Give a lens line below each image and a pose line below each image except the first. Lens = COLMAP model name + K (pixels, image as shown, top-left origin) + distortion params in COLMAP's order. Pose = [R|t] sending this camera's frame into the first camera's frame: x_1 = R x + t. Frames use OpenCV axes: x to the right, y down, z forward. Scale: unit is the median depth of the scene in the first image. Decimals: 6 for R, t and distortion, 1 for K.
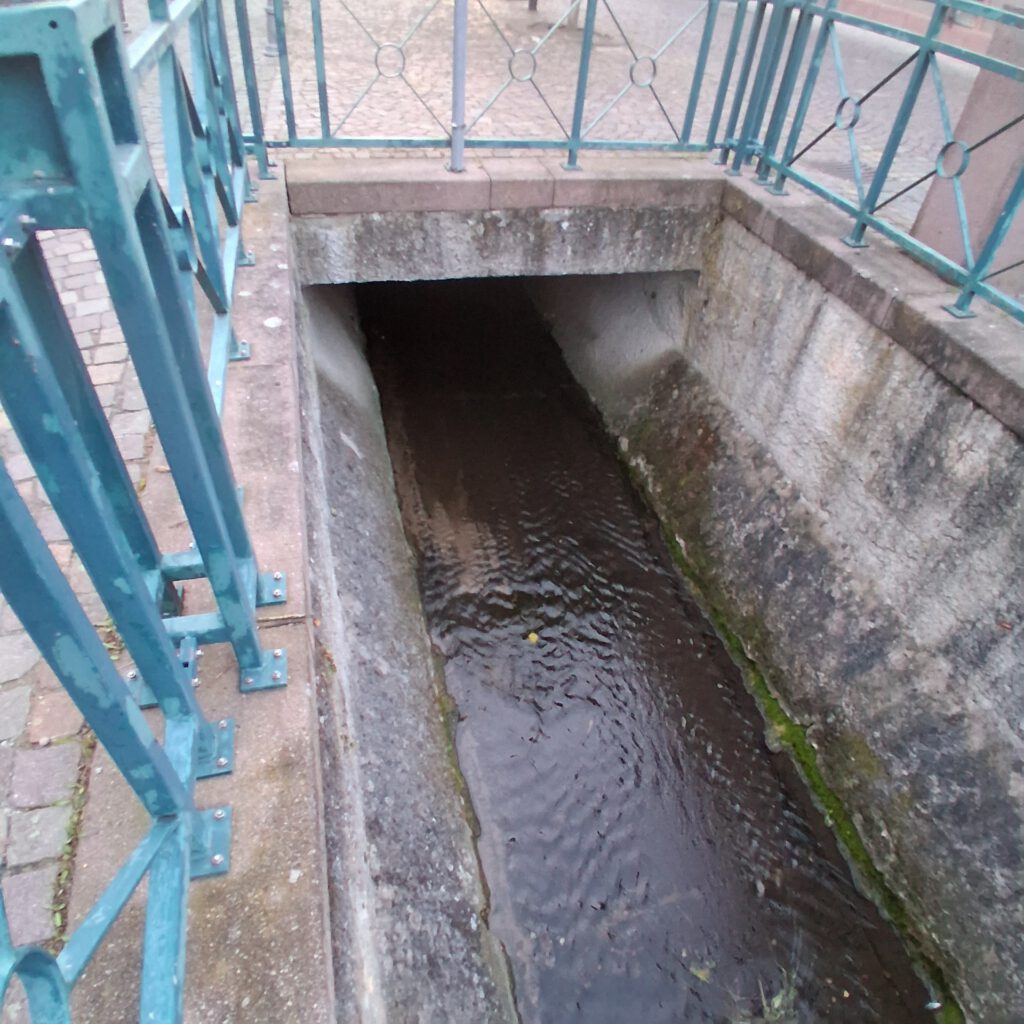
lens RADIAL K [[661.3, 0, 512.0], [0, 661.3, 512.0], [0, 0, 1]] dist [0.002824, -0.048607]
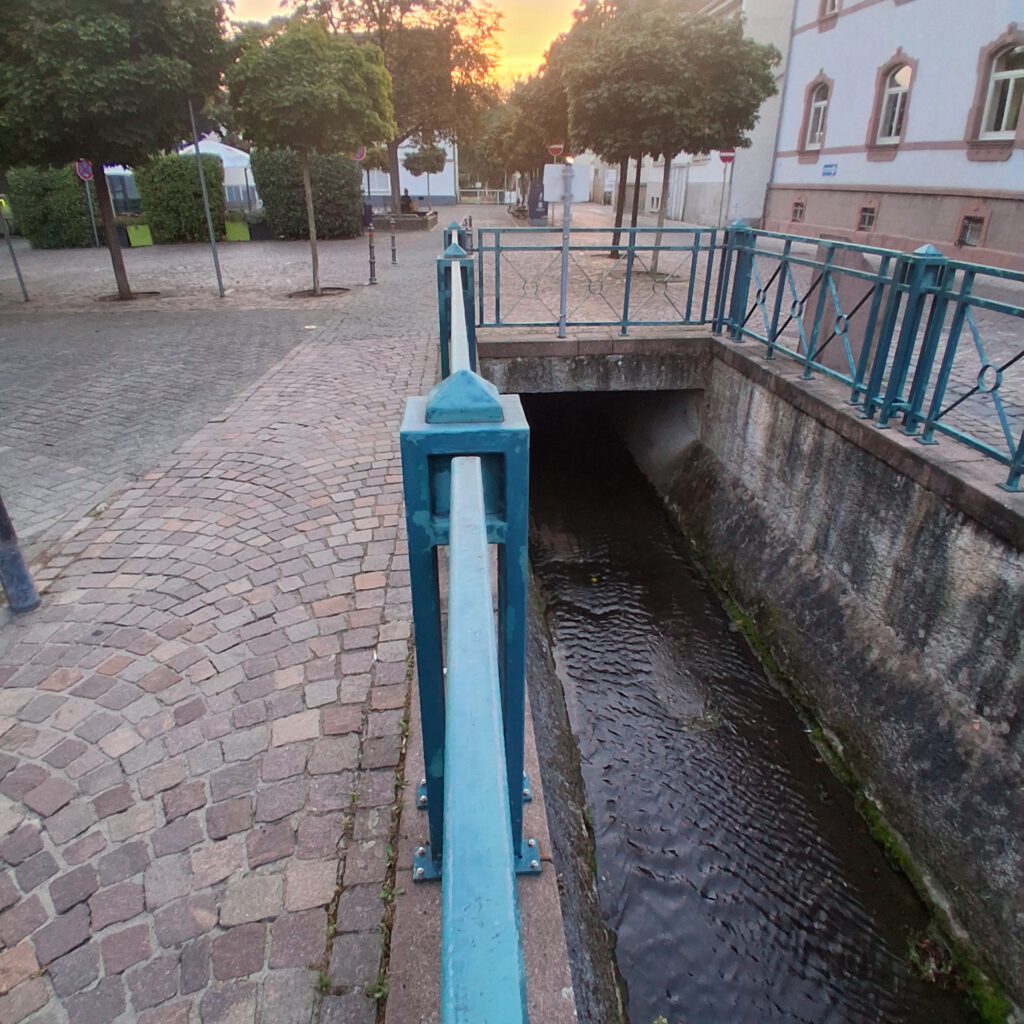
lens RADIAL K [[661.3, 0, 512.0], [0, 661.3, 512.0], [0, 0, 1]] dist [0.002824, -0.048607]
pose [[0.981451, 0.012129, -0.191330, 0.150126], [-0.069469, 0.952672, -0.295956, 0.552831], [0.178686, 0.303757, 0.935843, -0.682739]]
